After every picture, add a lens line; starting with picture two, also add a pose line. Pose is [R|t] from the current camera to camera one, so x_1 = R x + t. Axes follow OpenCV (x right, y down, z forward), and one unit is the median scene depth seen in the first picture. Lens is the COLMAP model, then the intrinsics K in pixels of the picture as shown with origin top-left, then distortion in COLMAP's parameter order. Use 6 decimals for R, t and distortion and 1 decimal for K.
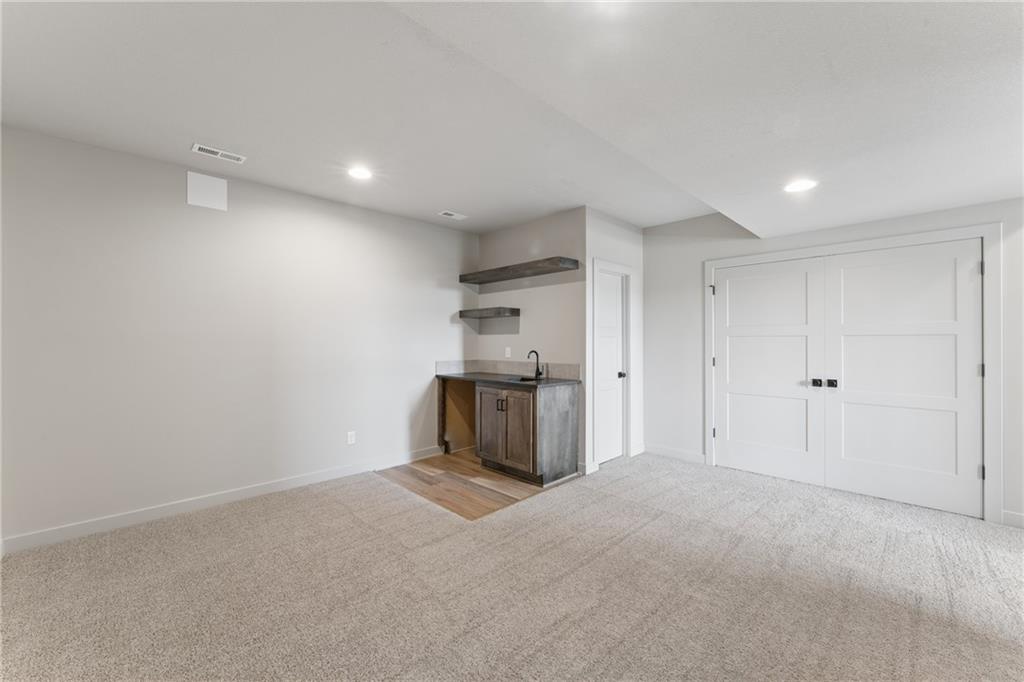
lens RADIAL K [[406.0, 0, 512.0], [0, 406.0, 341.0], [0, 0, 1]] dist [0.000501, 0.000006]
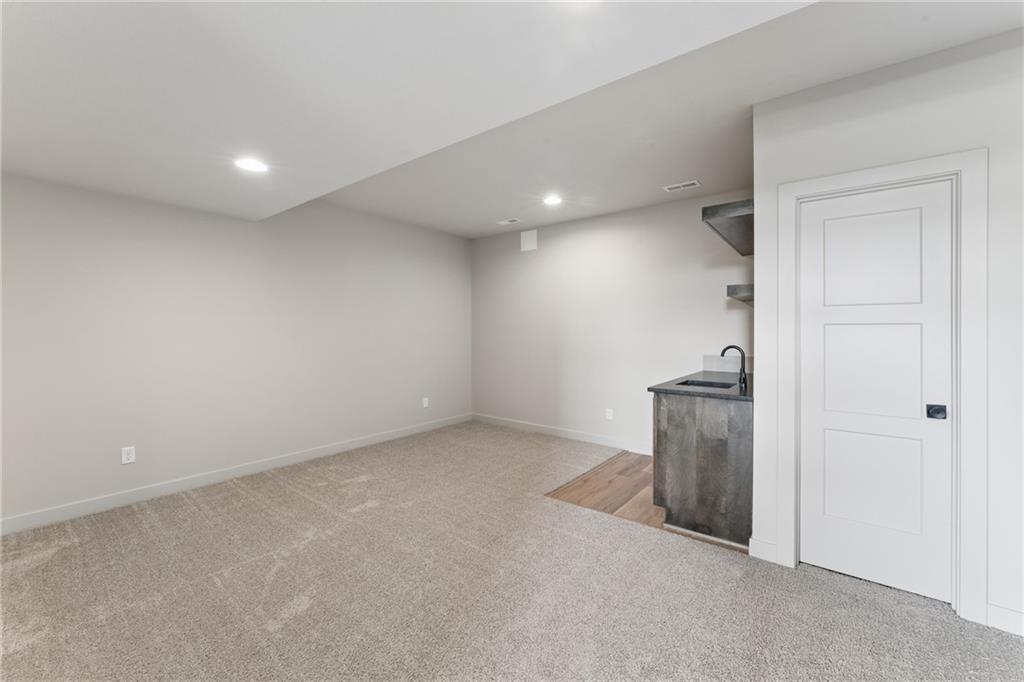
lens RADIAL K [[413.0, 0, 511.8], [0, 413.0, 334.7], [0, 0, 1]] dist [-0.000288, -0.000007]
pose [[0.131163, 0.012196, -0.991286, 0.775319], [0.001042, 0.999922, 0.012441, -0.004653], [0.991360, -0.002665, 0.131140, 0.600177]]
